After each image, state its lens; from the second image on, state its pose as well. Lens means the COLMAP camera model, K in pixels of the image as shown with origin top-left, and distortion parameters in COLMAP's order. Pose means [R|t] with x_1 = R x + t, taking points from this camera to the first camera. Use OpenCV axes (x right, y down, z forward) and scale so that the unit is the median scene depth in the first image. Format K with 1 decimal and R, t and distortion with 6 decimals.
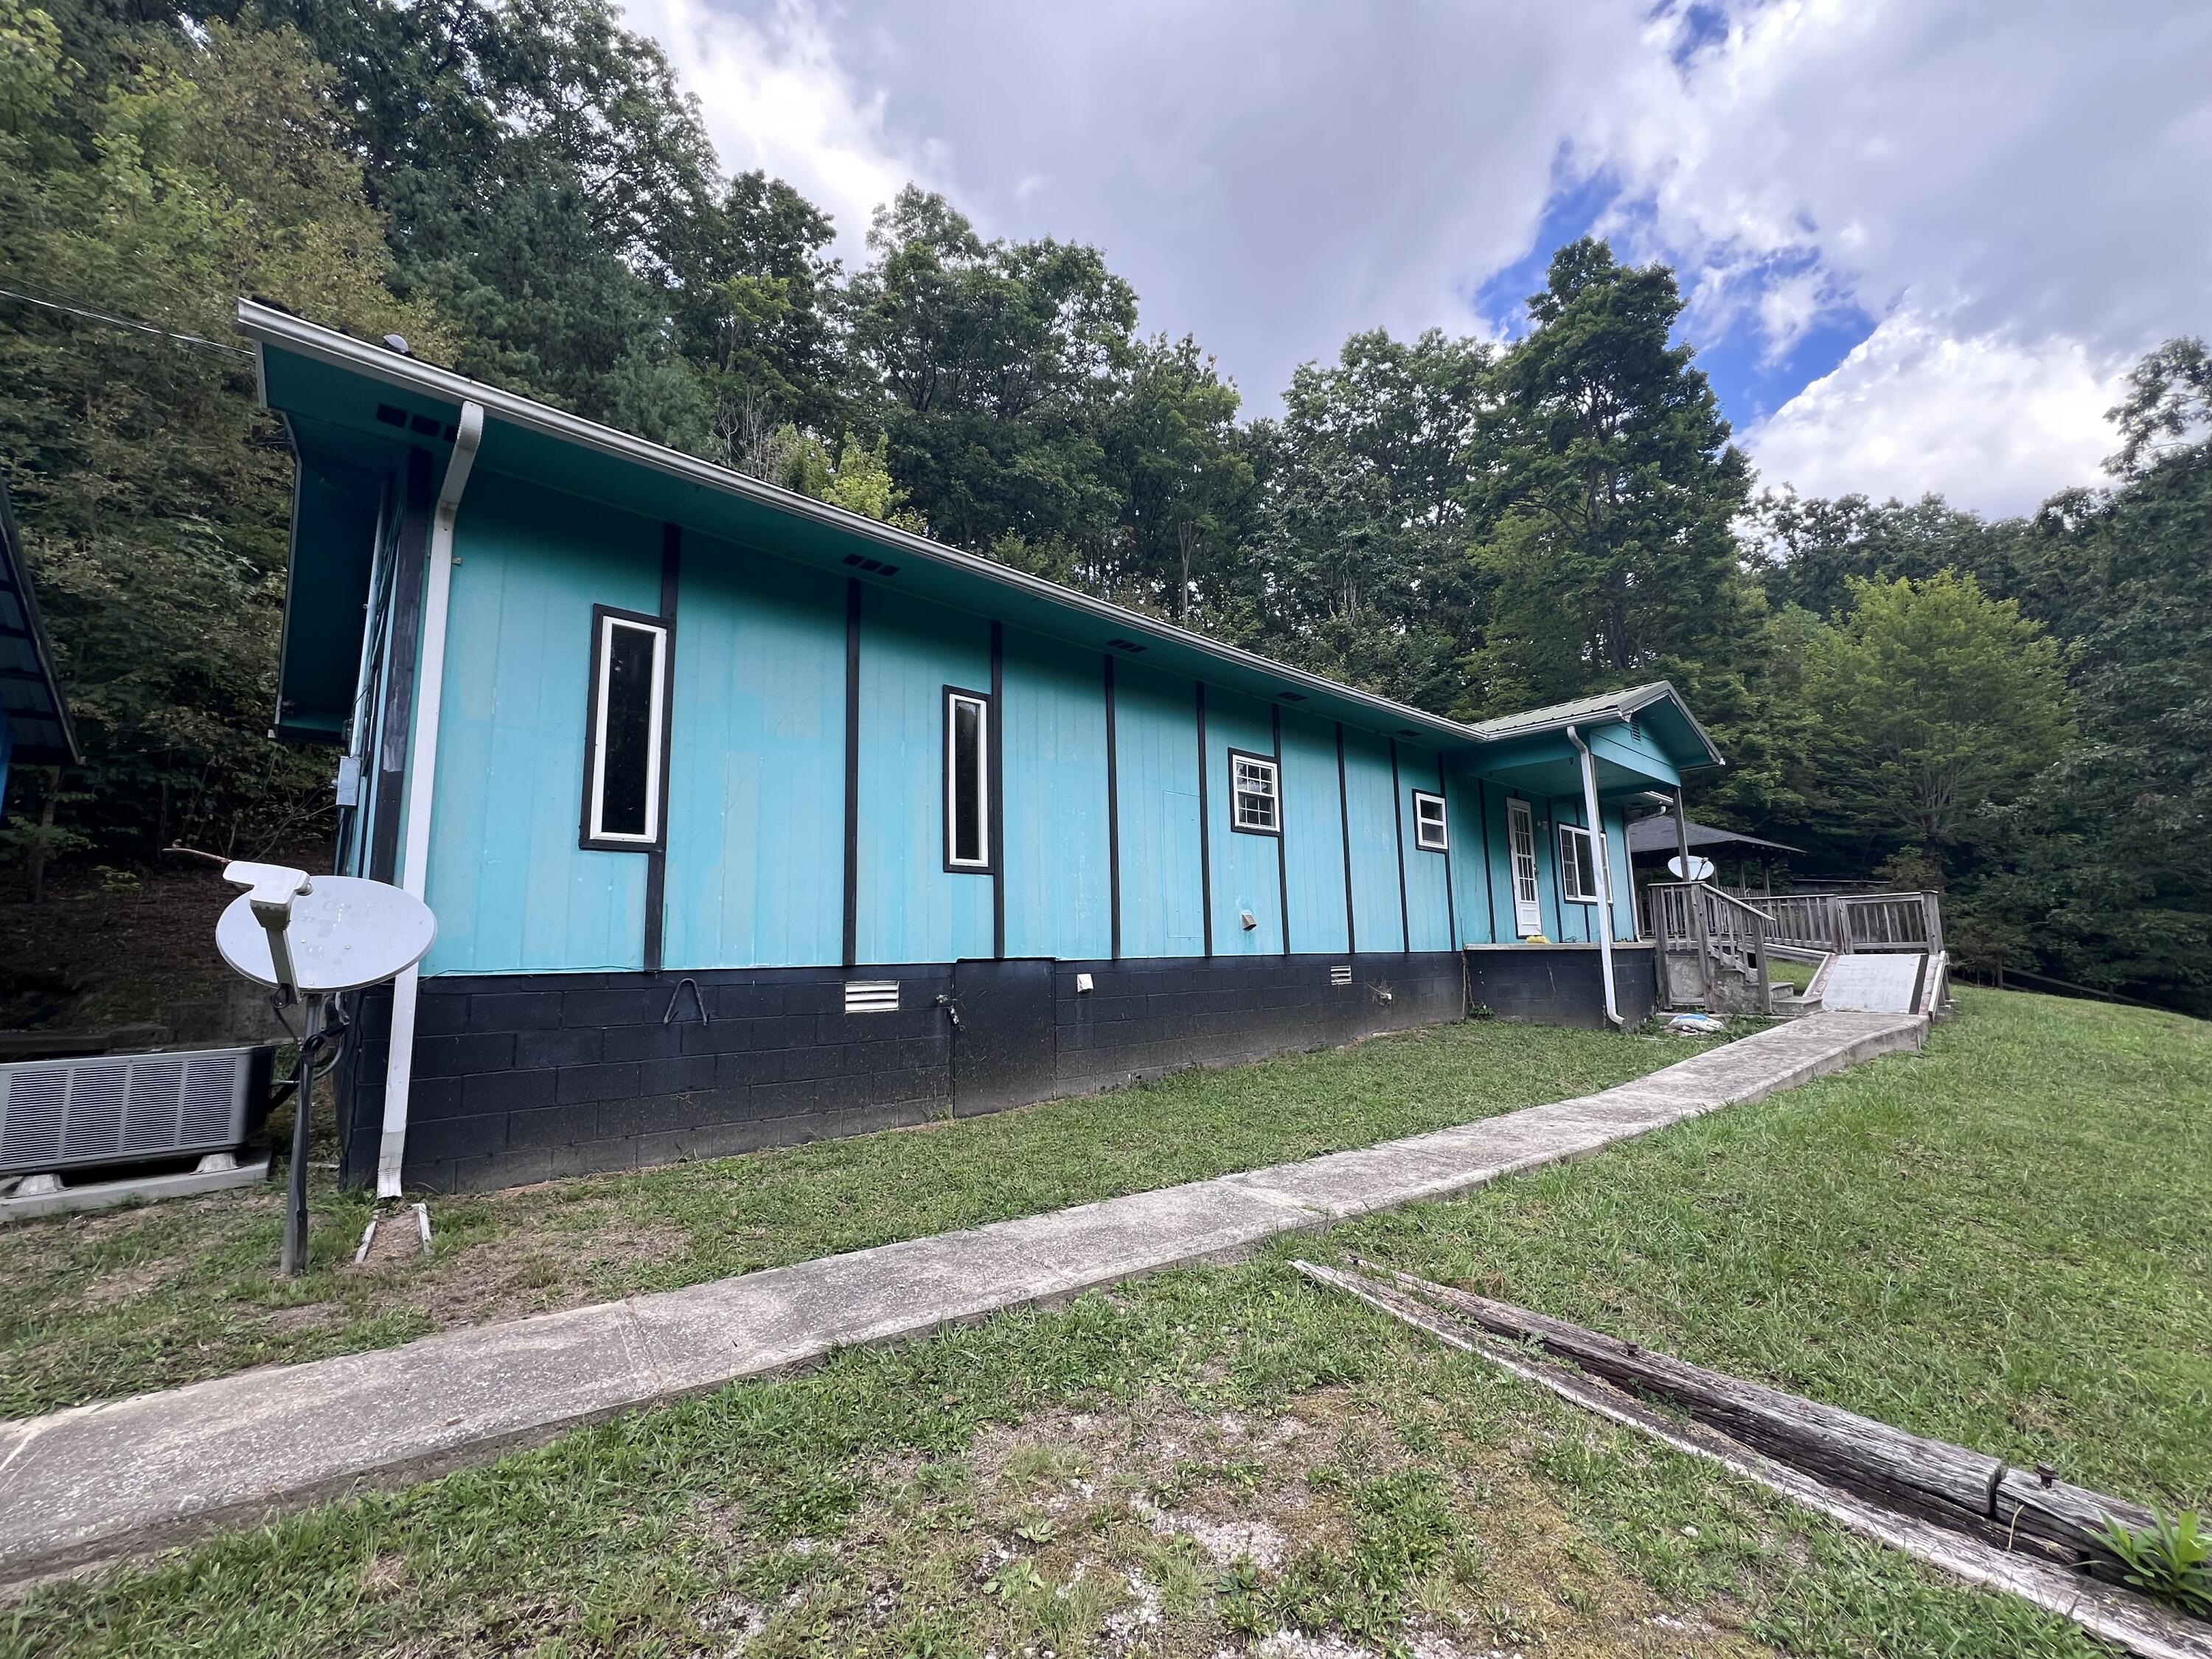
lens RADIAL K [[881.3, 0, 1112.3], [0, 881.3, 833.5], [0, 0, 1]] dist [-0.000961, 0.000394]
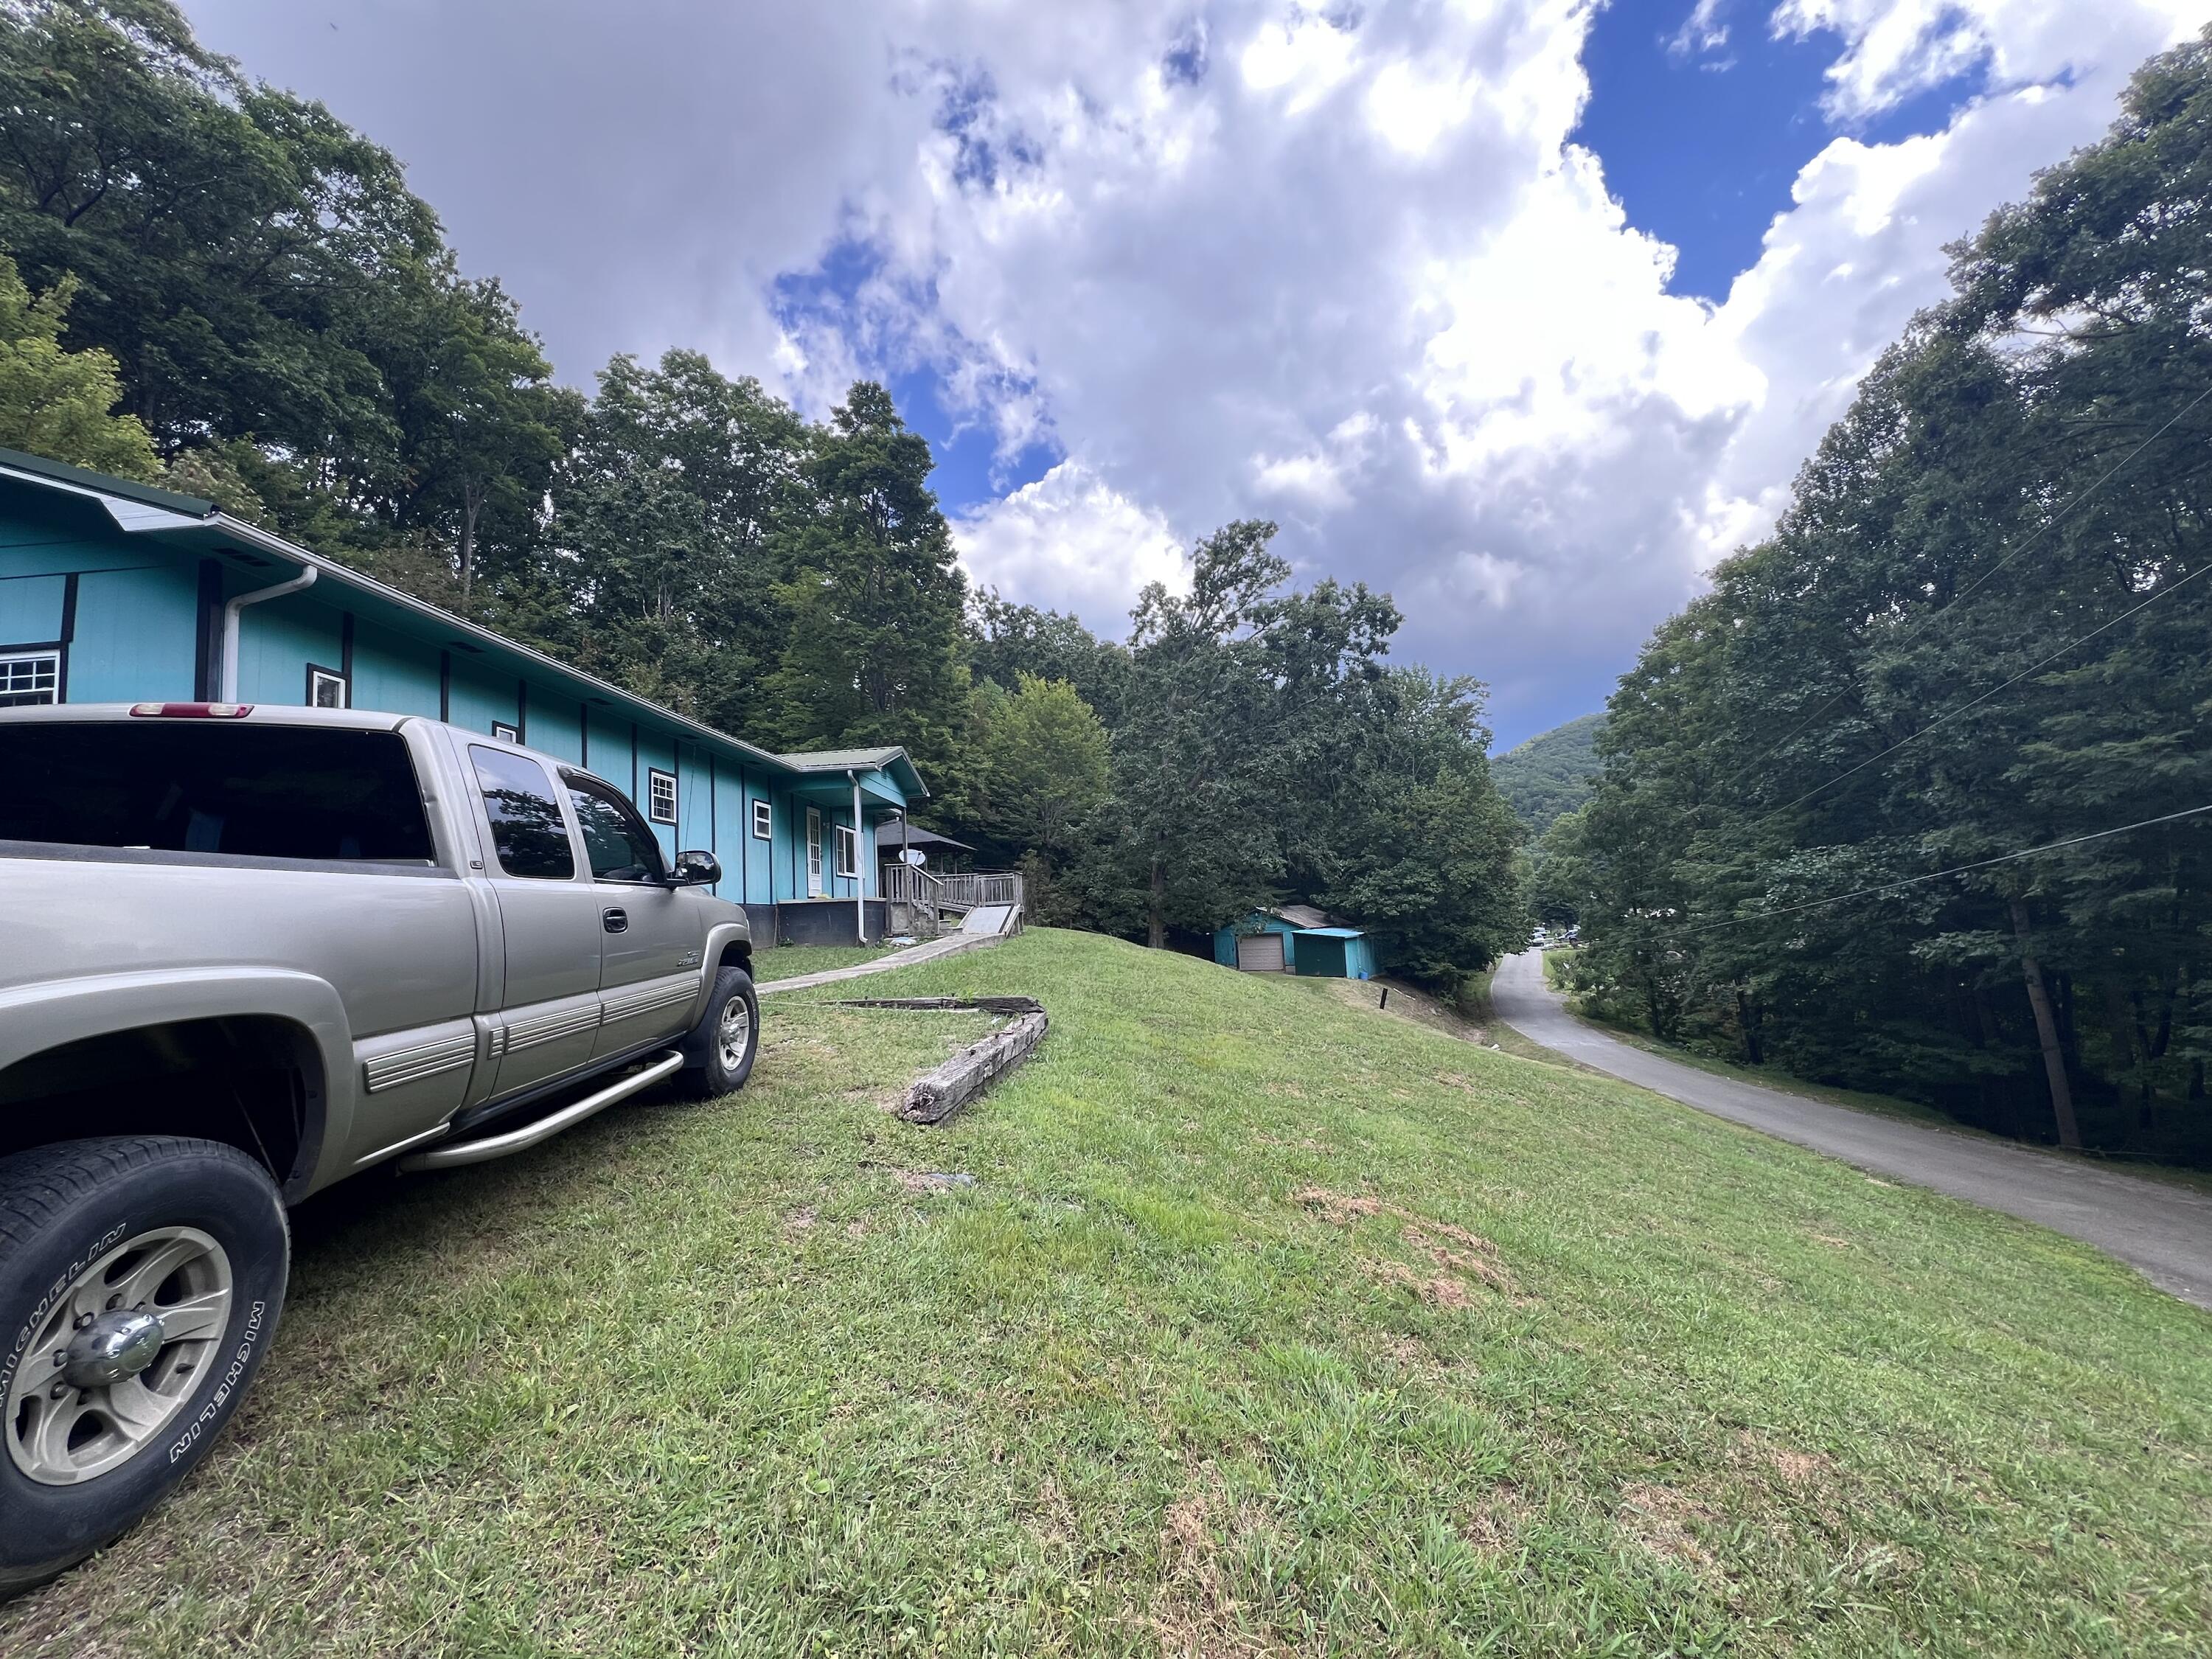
lens RADIAL K [[881.3, 0, 1106.8], [0, 881.3, 839.7], [0, 0, 1]] dist [-0.000961, 0.000394]
pose [[0.705777, 0.046311, 0.706919, -0.122825], [-0.061827, 0.998080, -0.003659, -0.004420], [-0.705731, -0.041124, 0.707286, -0.210148]]
